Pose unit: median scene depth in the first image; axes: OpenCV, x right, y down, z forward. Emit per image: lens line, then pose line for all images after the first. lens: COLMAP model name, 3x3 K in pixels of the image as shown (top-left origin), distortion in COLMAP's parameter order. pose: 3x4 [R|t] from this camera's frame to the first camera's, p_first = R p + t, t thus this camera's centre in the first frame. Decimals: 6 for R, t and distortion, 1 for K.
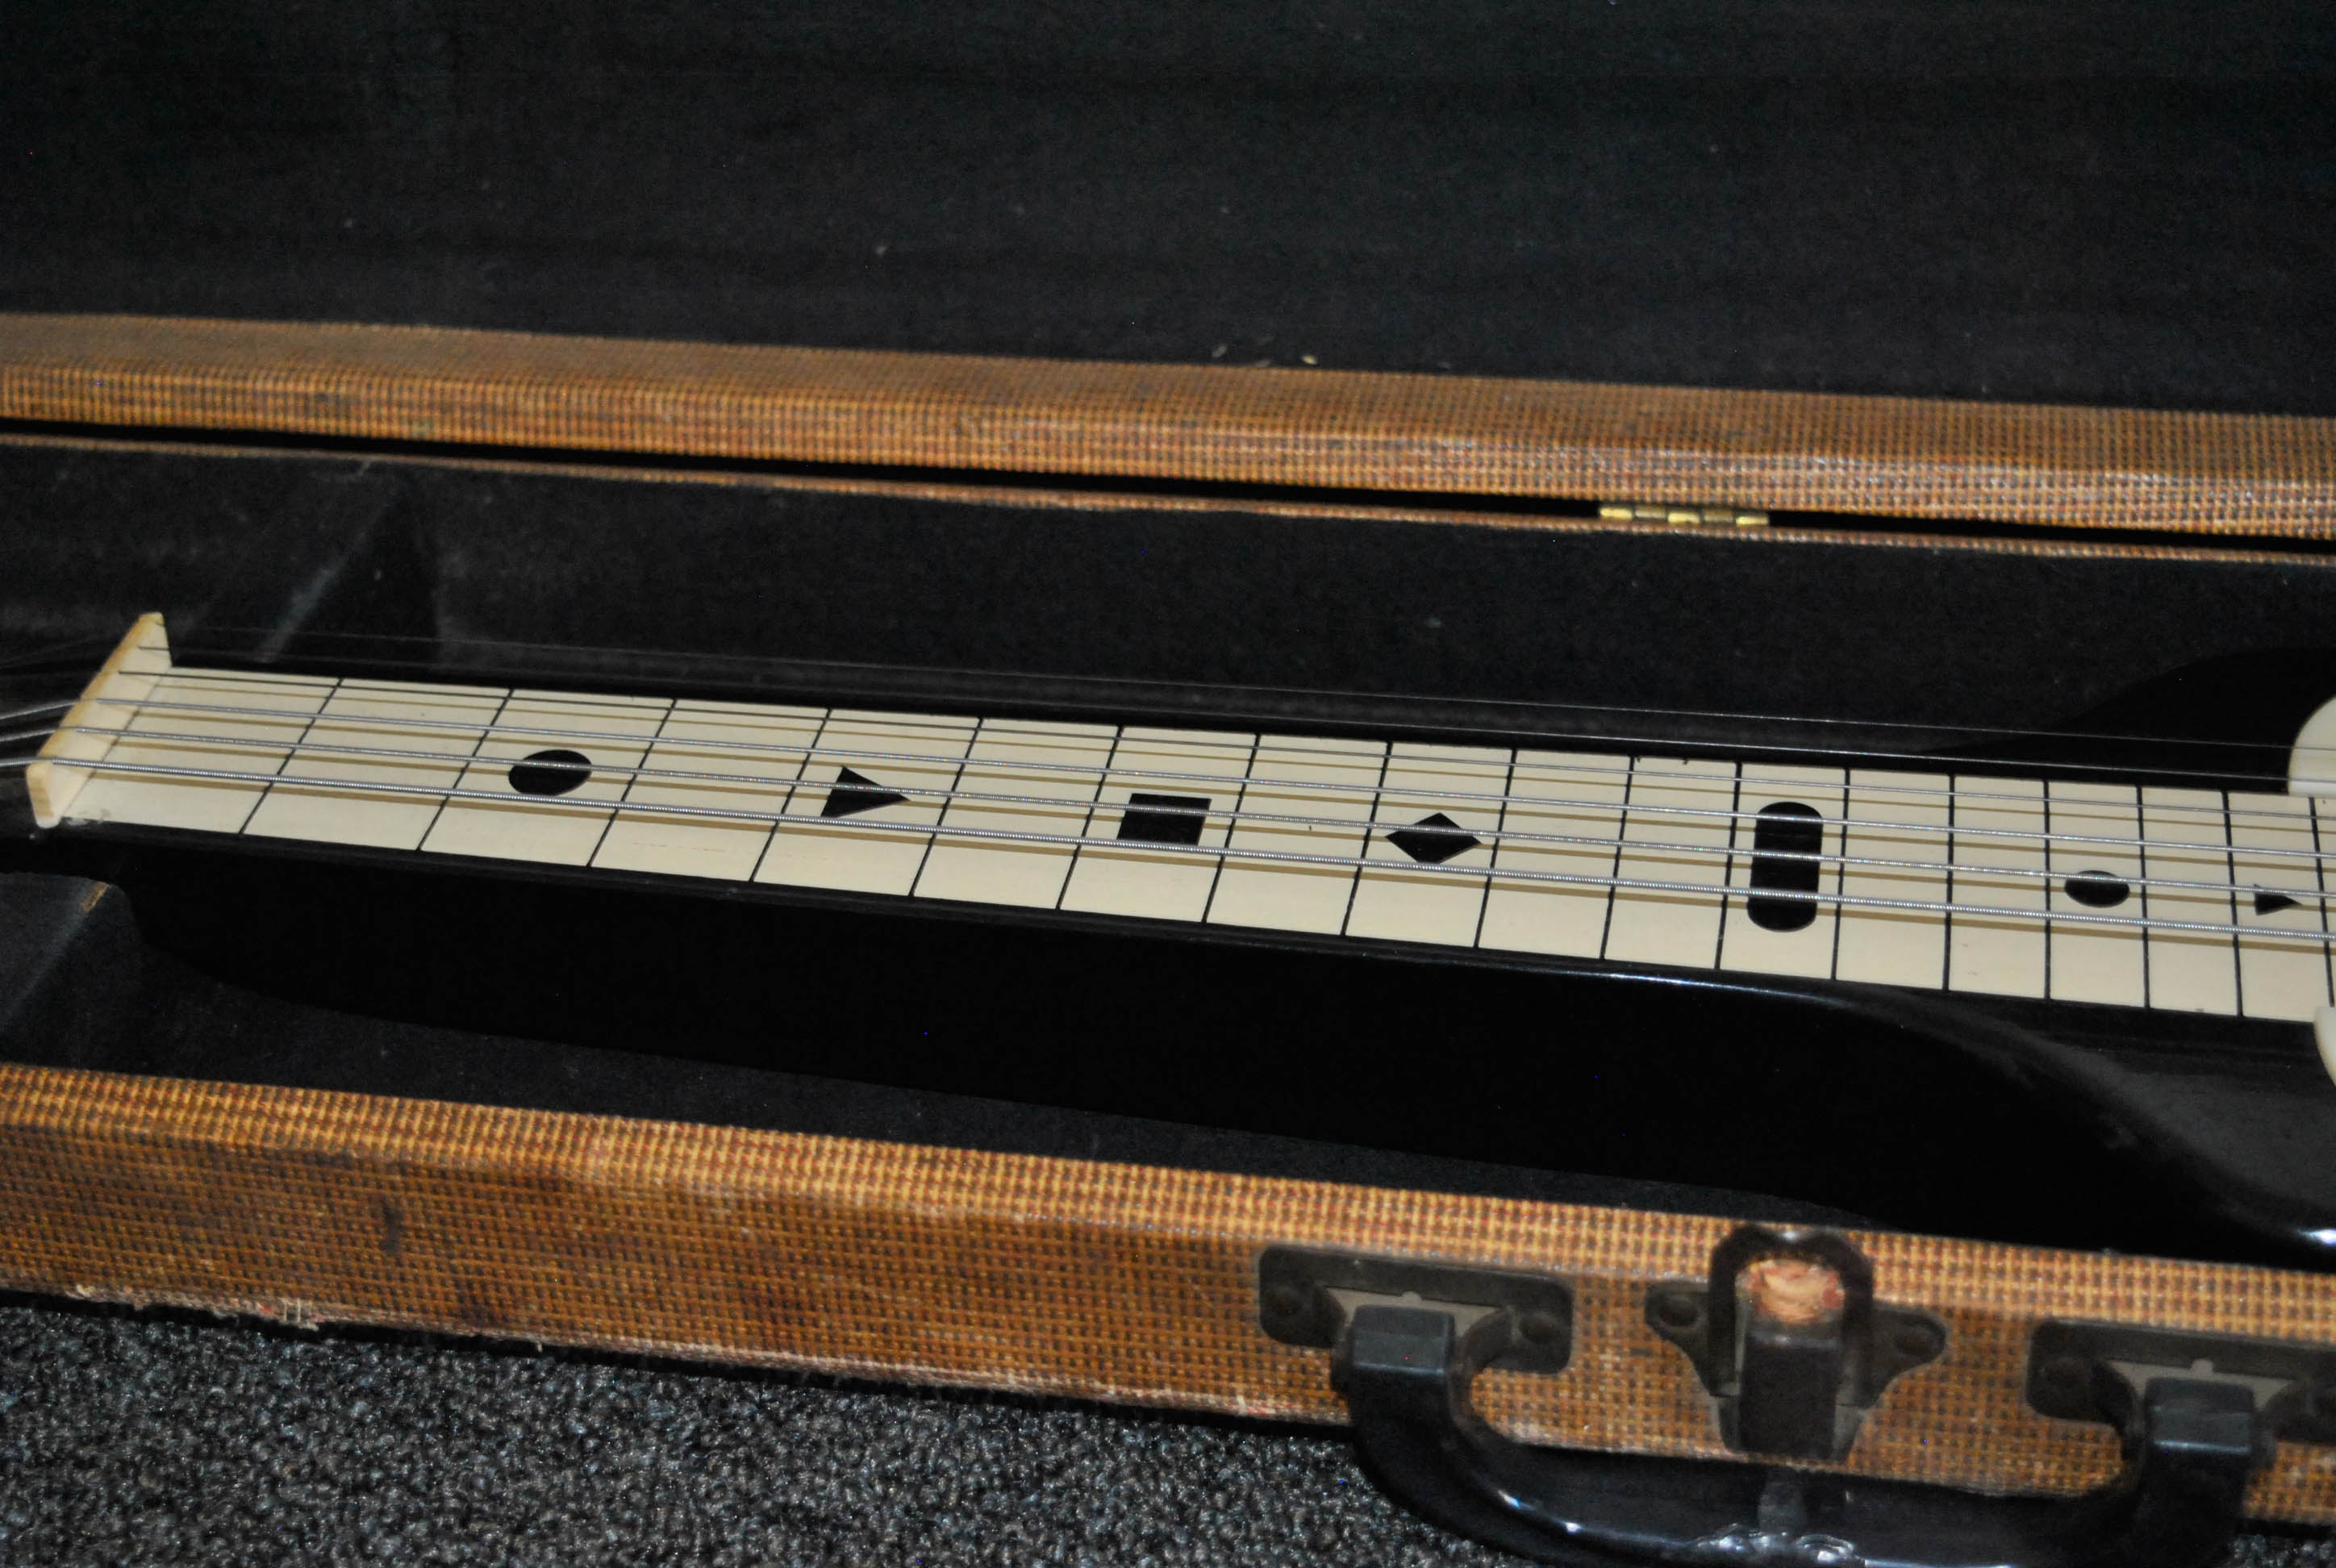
lens RADIAL K [[3753.6, 0, 1168.0], [0, 3753.6, 784.0], [0, 0, 1]] dist [-0.009679, 0.040284]
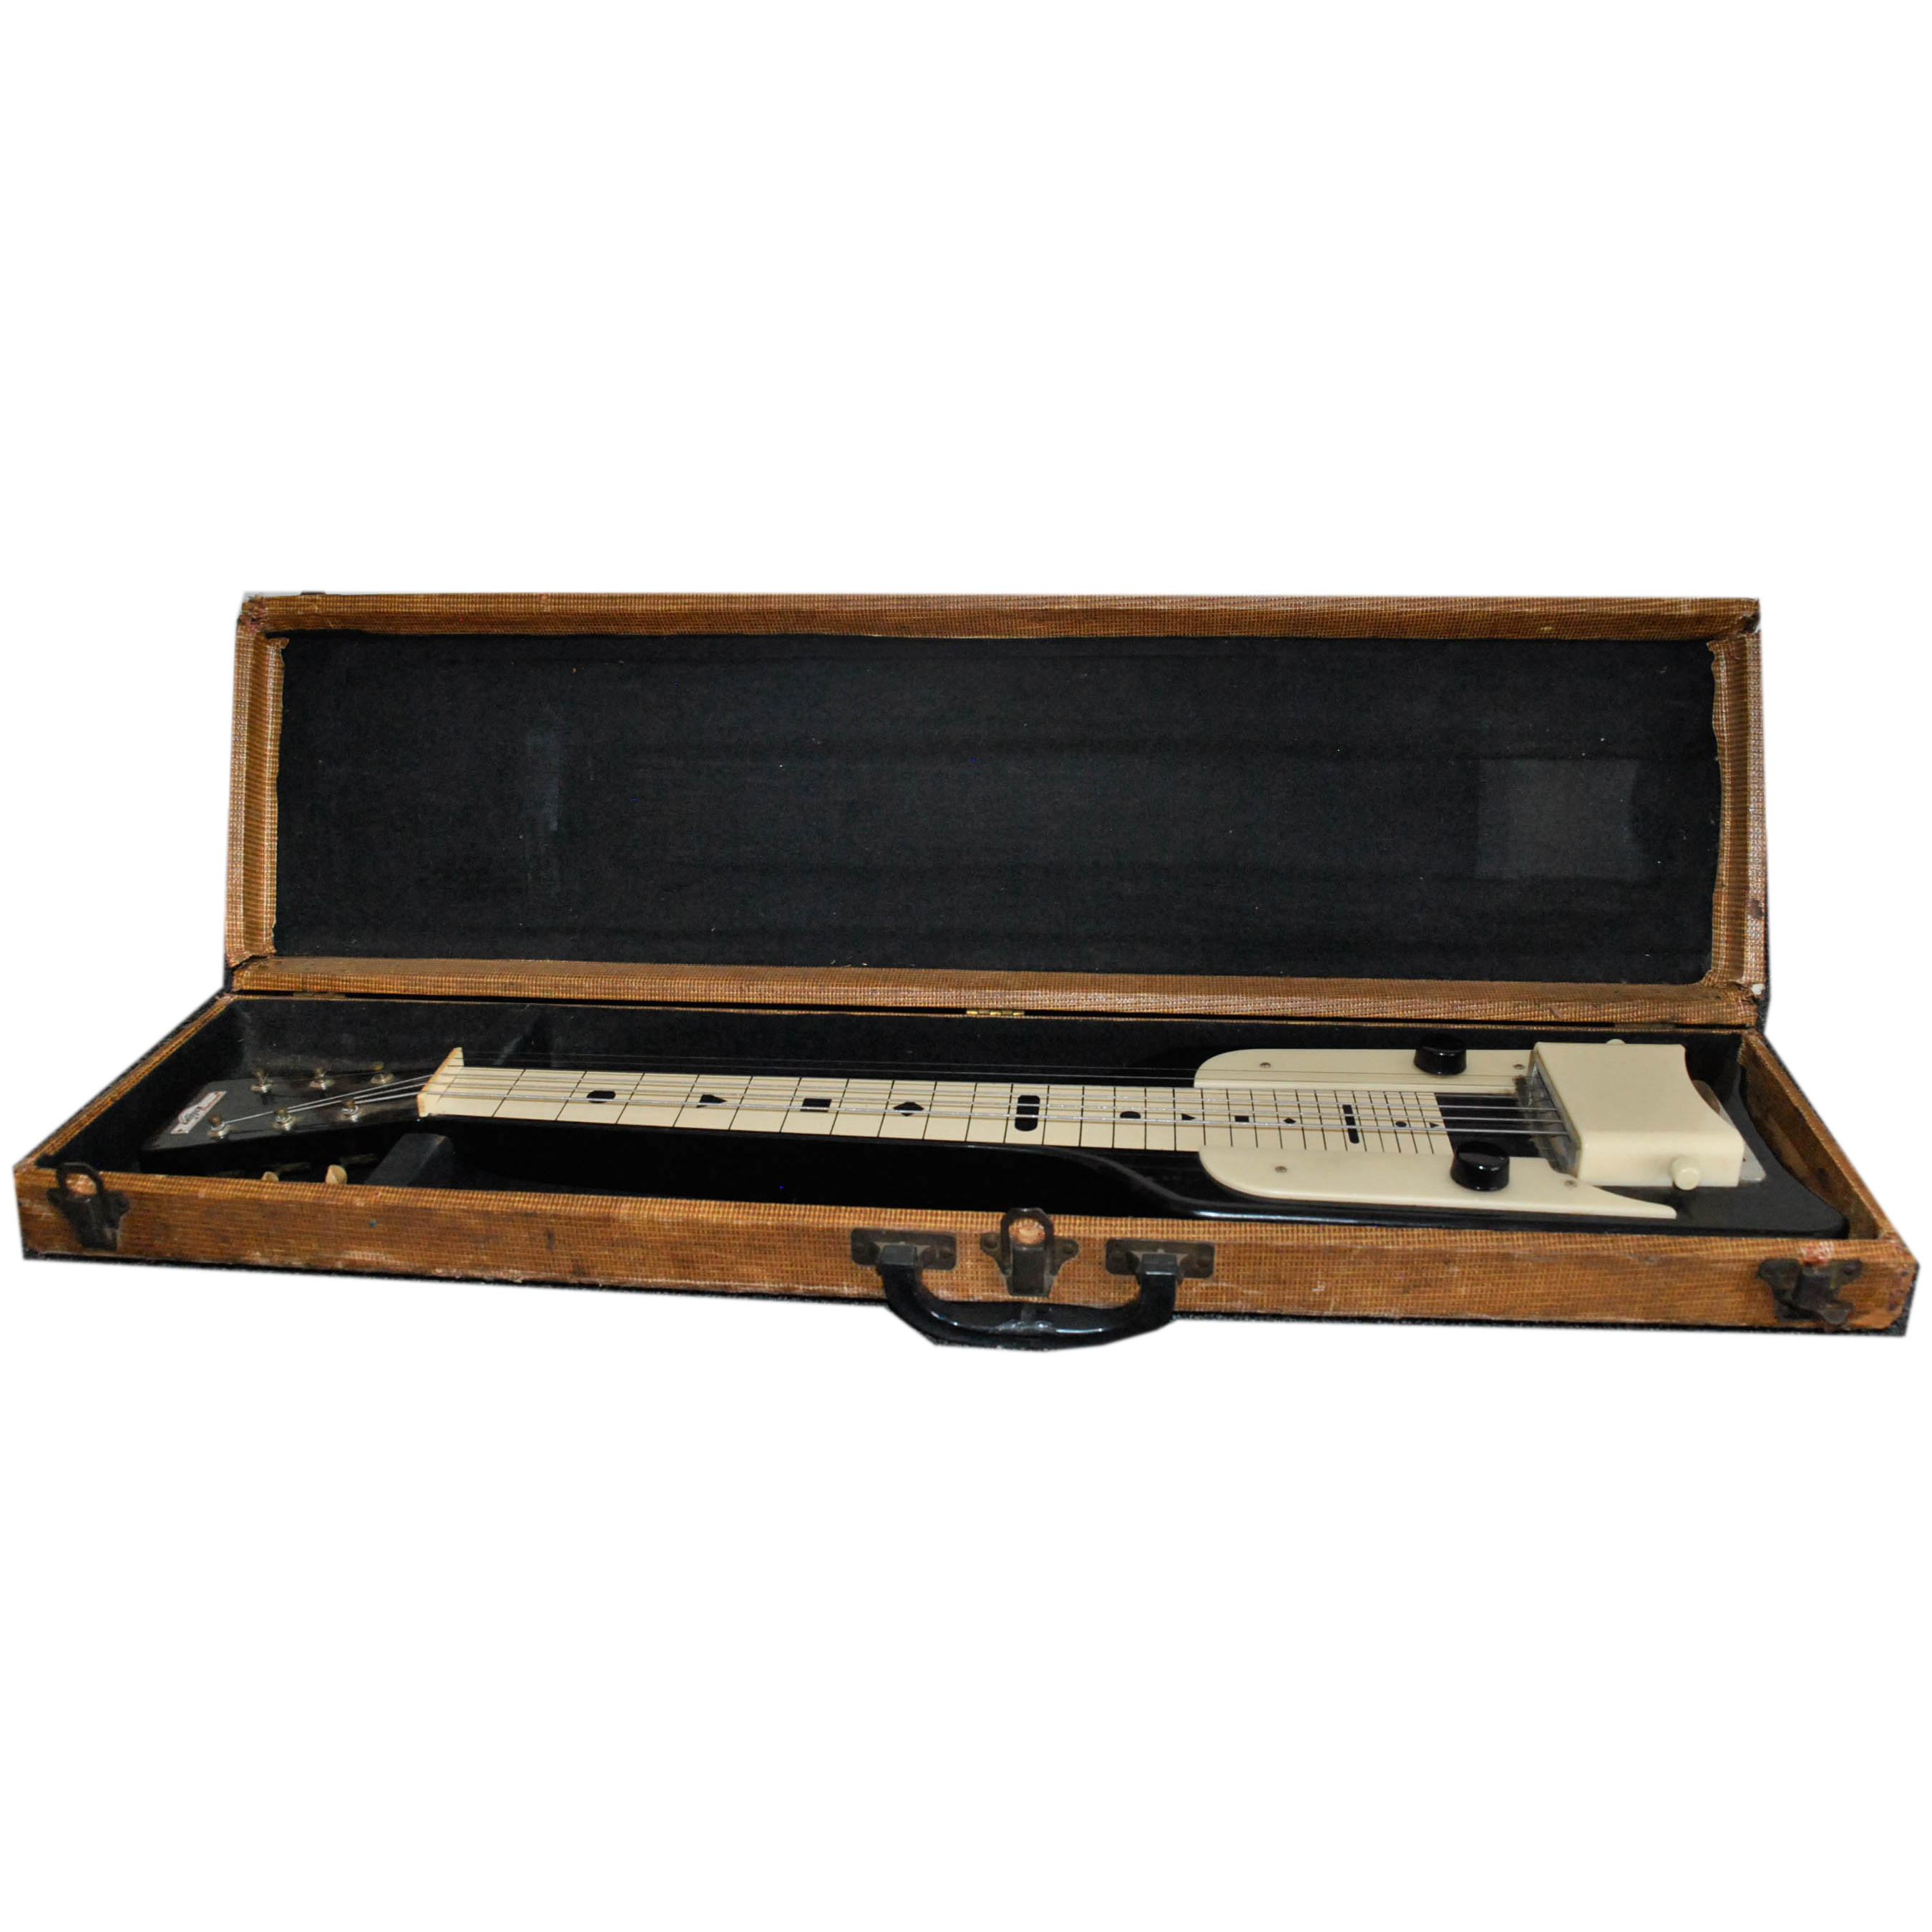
lens RADIAL K [[1618.2, 0, 966.0], [0, 1618.2, 966.0], [0, 0, 1]] dist [-0.084333, -0.000047]
pose [[0.995261, -0.009427, 0.096781, -0.005883], [0.025820, 0.985182, -0.169558, 0.122035], [-0.093749, 0.171254, 0.980757, -0.263861]]
